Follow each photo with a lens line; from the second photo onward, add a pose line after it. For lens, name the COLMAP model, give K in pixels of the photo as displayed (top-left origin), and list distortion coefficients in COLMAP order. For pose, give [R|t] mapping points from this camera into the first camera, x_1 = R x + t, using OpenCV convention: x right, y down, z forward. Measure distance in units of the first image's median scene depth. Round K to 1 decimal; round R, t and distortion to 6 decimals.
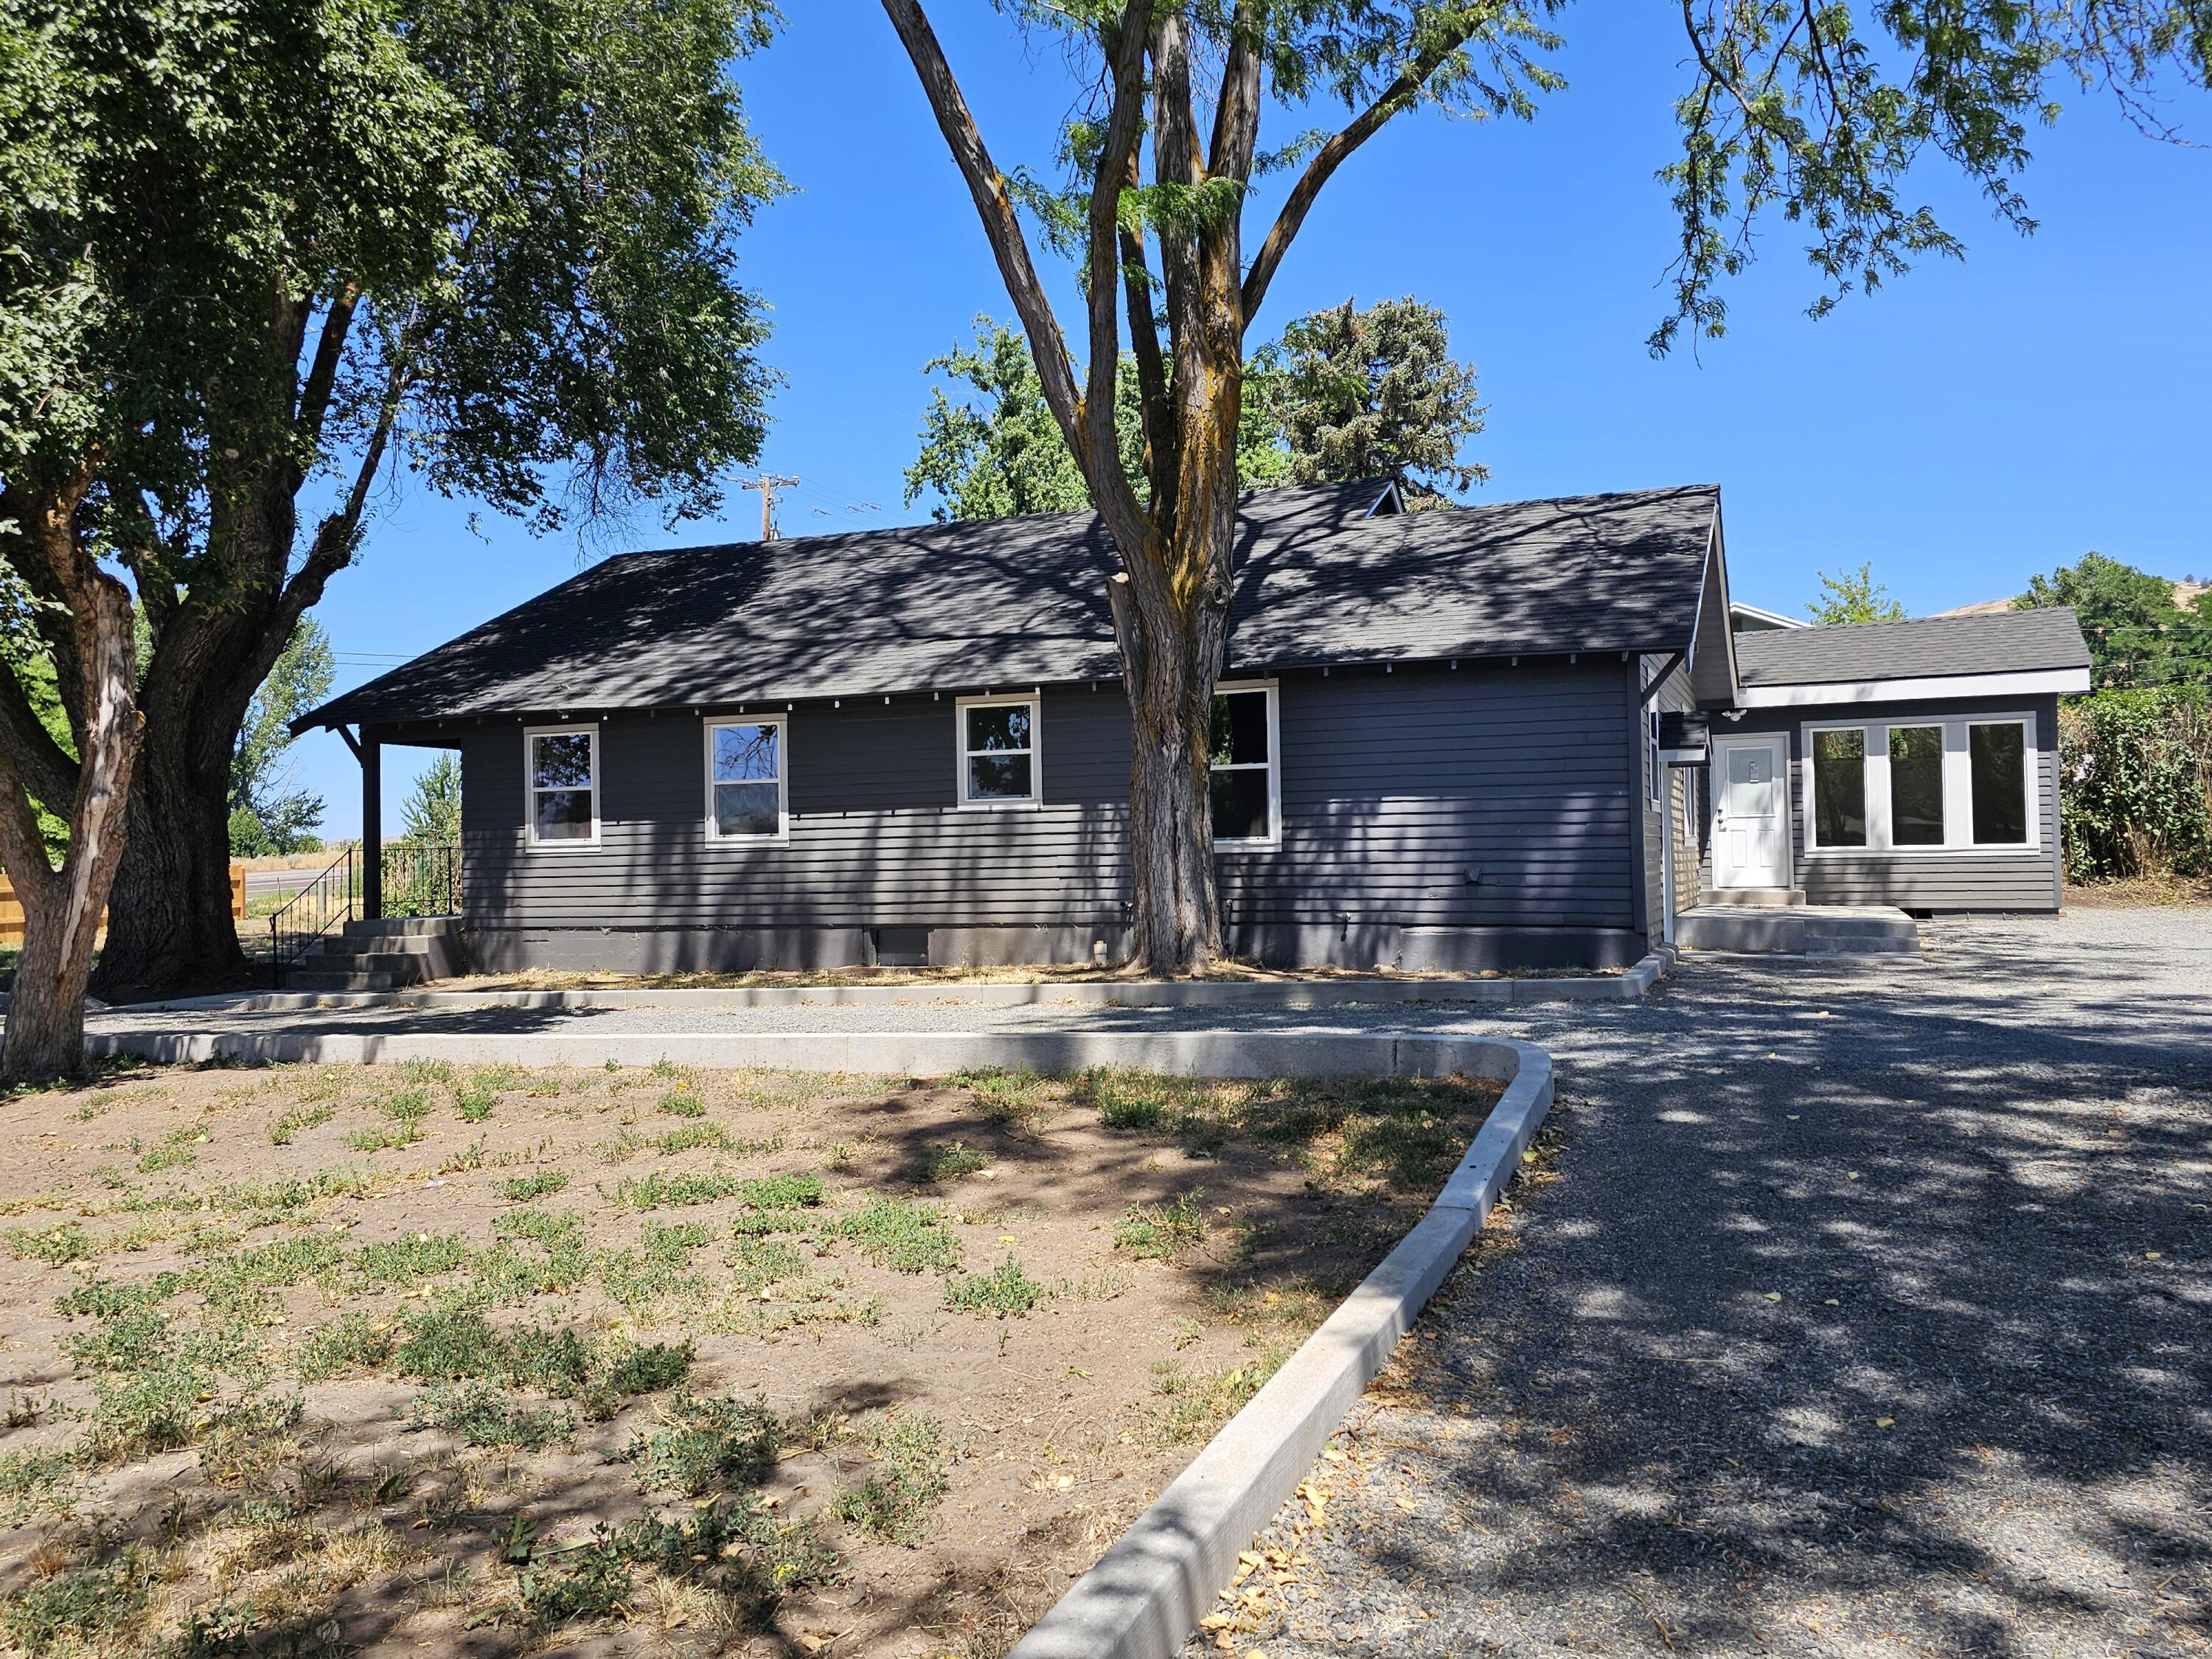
lens RADIAL K [[1684.4, 0, 1136.1], [0, 1684.4, 840.0], [0, 0, 1]] dist [0.025815, -0.001820]
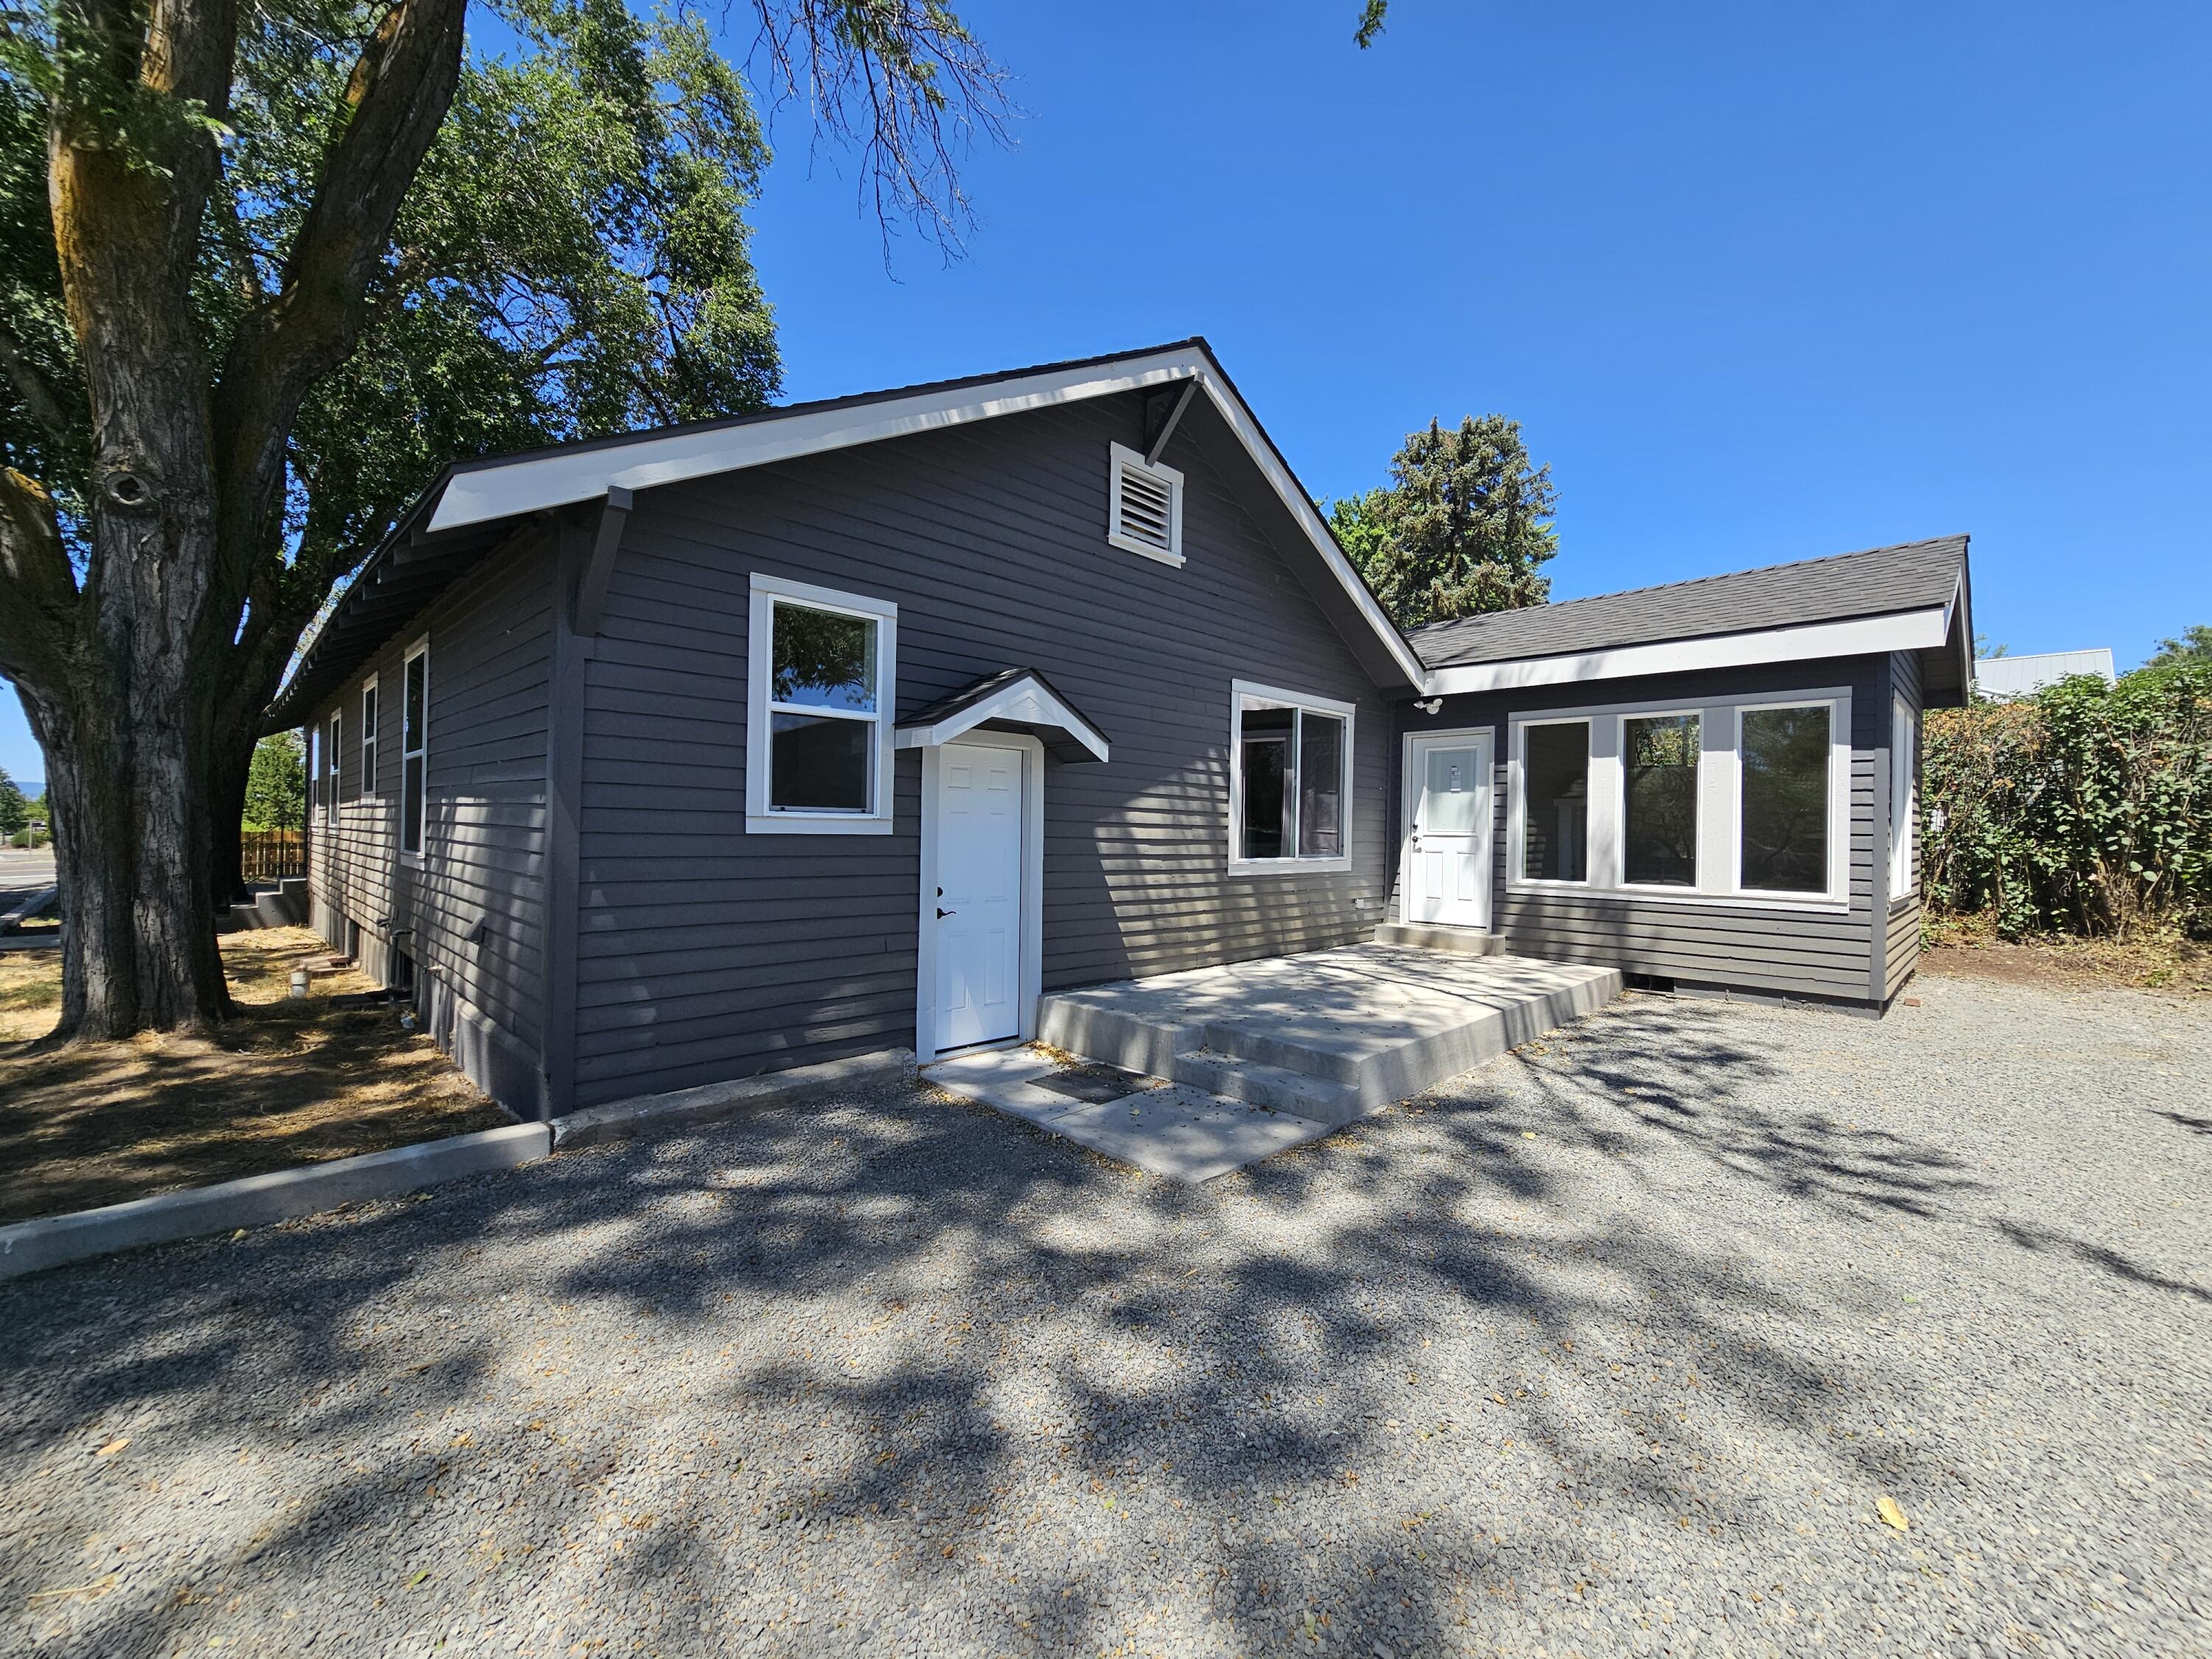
lens RADIAL K [[904.5, 0, 1130.8], [0, 904.5, 829.6], [0, 0, 1]] dist [-0.002790, -0.000201]
pose [[0.927712, 0.035020, -0.371650, 0.393310], [-0.029192, 0.999347, 0.021300, -0.021209], [0.372153, -0.008912, 0.928128, 0.567130]]
